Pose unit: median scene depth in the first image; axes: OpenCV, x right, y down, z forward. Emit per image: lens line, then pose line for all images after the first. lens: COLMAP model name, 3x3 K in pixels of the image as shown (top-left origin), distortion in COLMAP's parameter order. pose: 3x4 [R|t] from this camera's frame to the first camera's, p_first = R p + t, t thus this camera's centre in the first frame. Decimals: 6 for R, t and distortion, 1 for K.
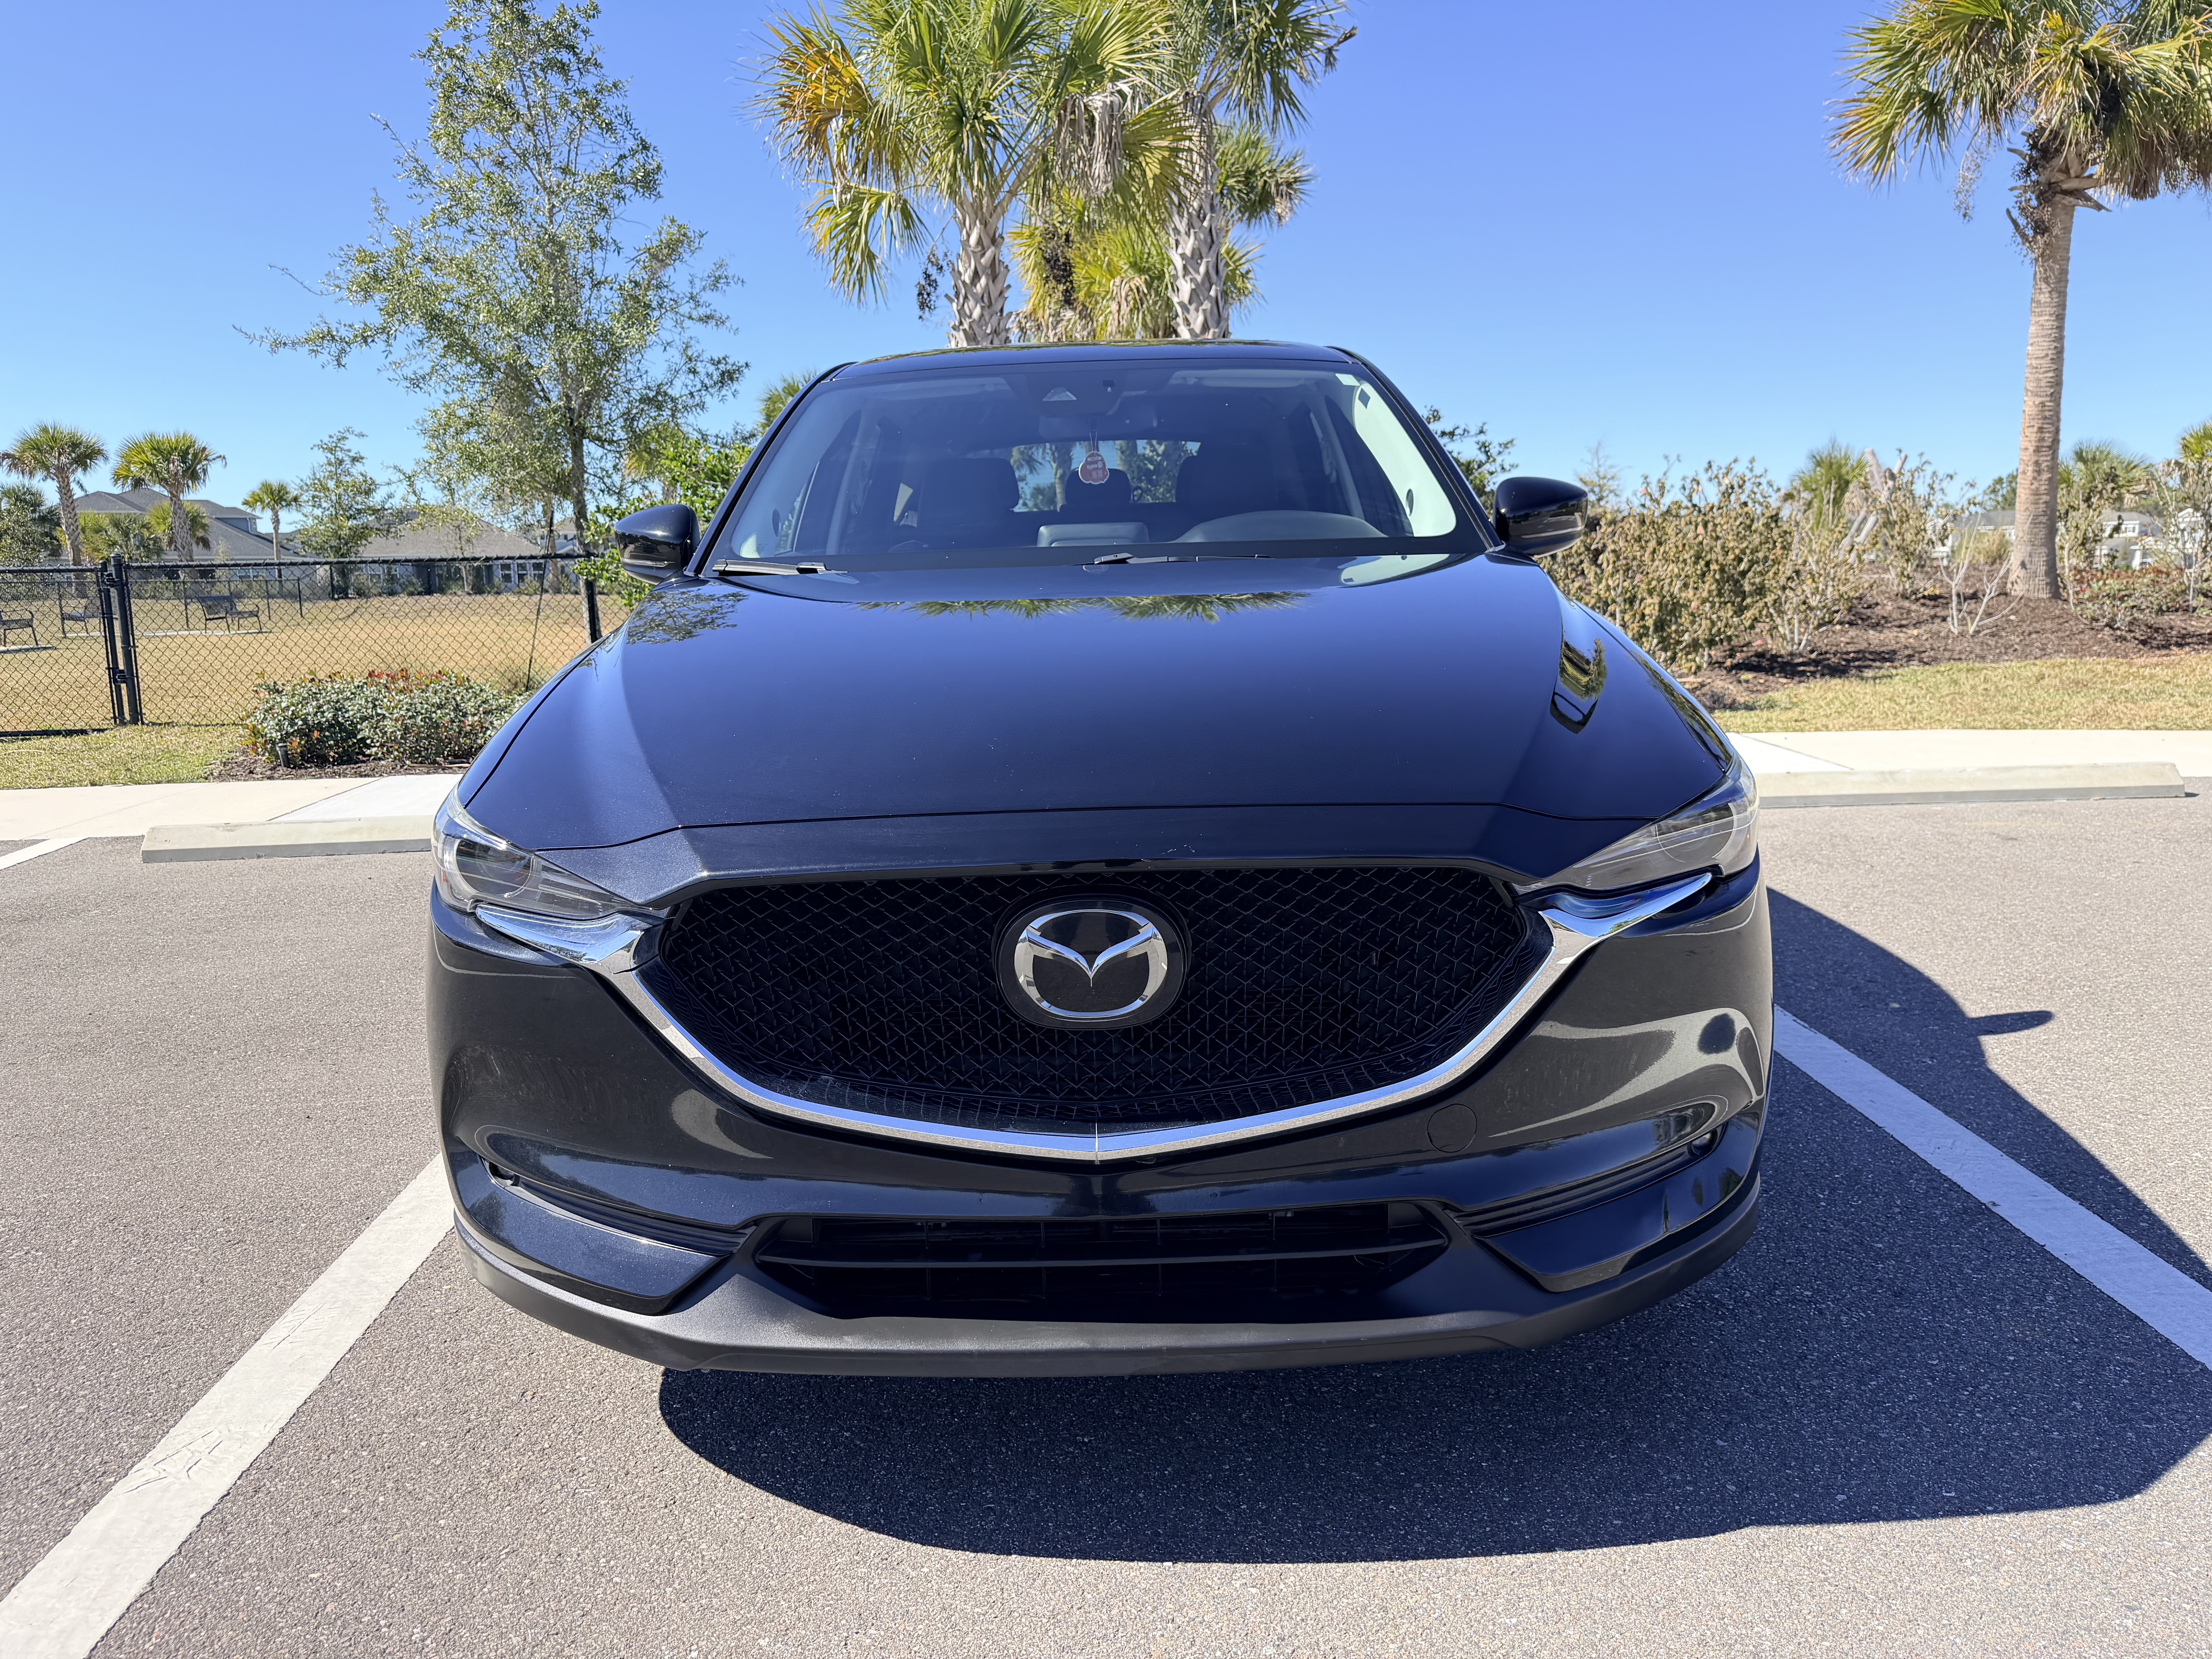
lens RADIAL K [[1551.9, 0, 1106.0], [0, 1551.9, 829.5], [0, 0, 1]] dist [-0.010472, 0.001949]
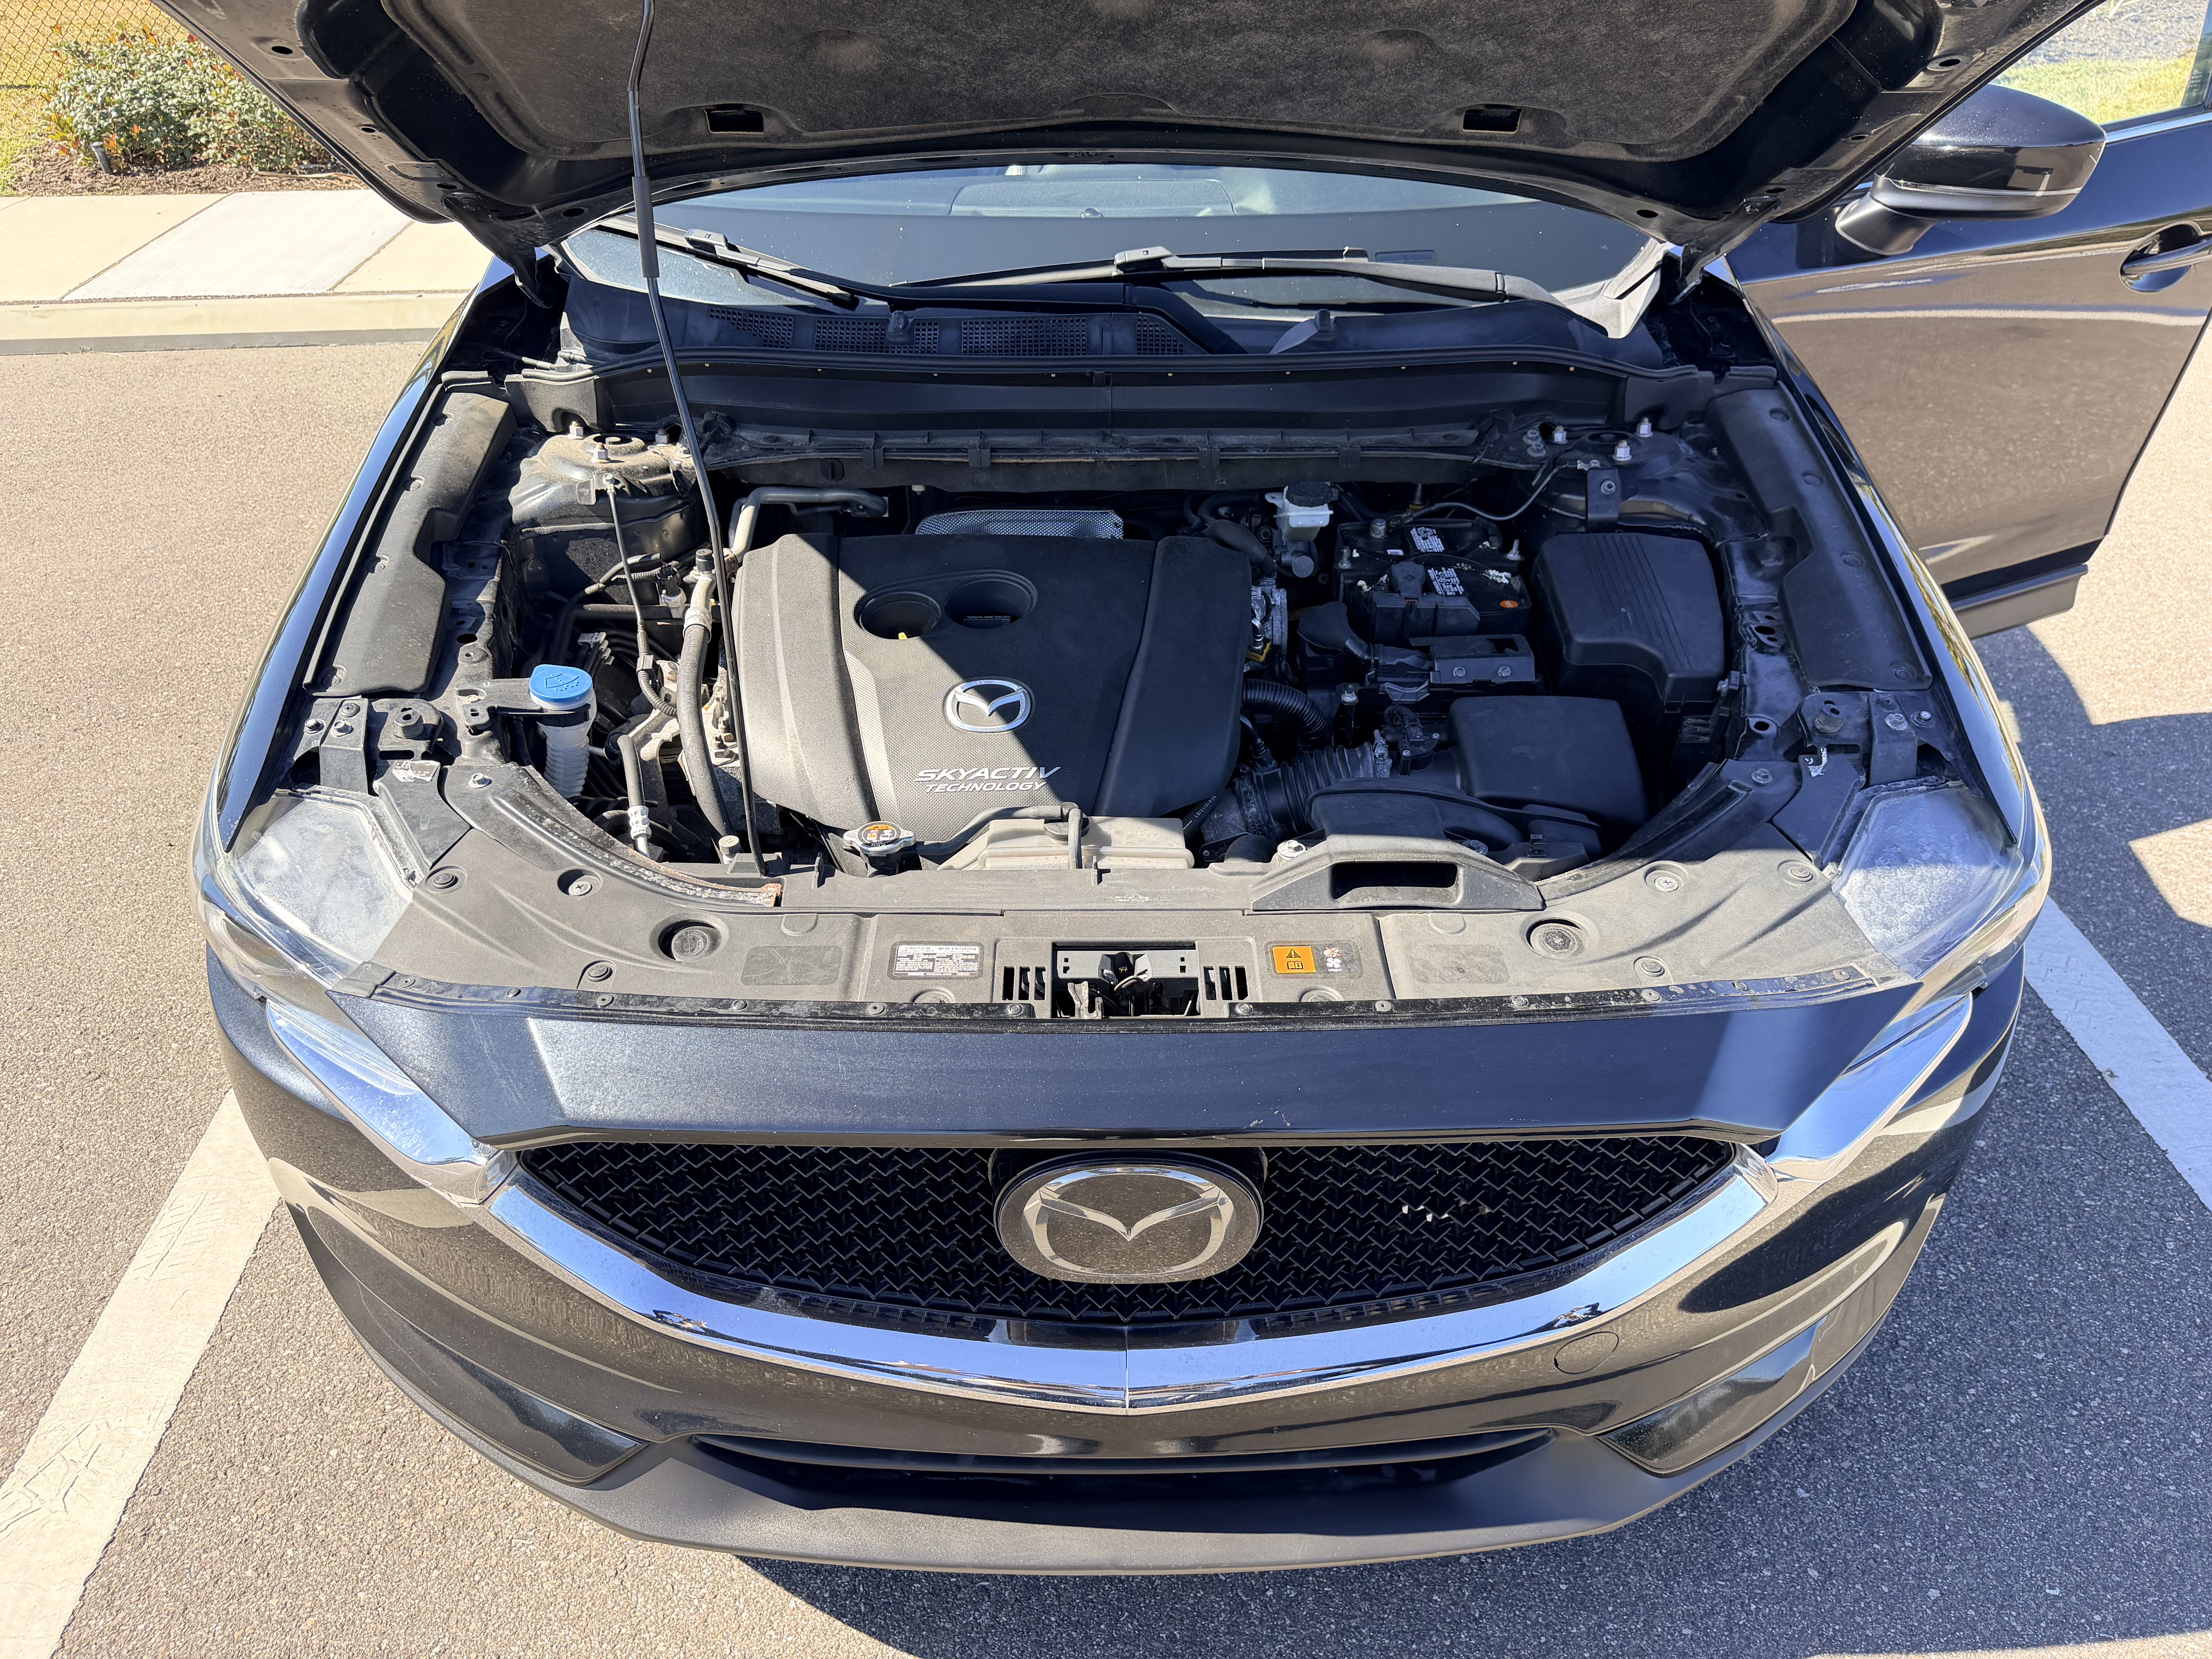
lens RADIAL K [[1551.9, 0, 1106.0], [0, 1551.9, 829.5], [0, 0, 1]] dist [-0.010472, 0.001949]
pose [[0.999448, 0.017278, 0.028388, -0.034605], [-0.027402, 0.911769, 0.409788, -0.295067], [-0.018803, -0.410340, 0.911739, 0.336708]]
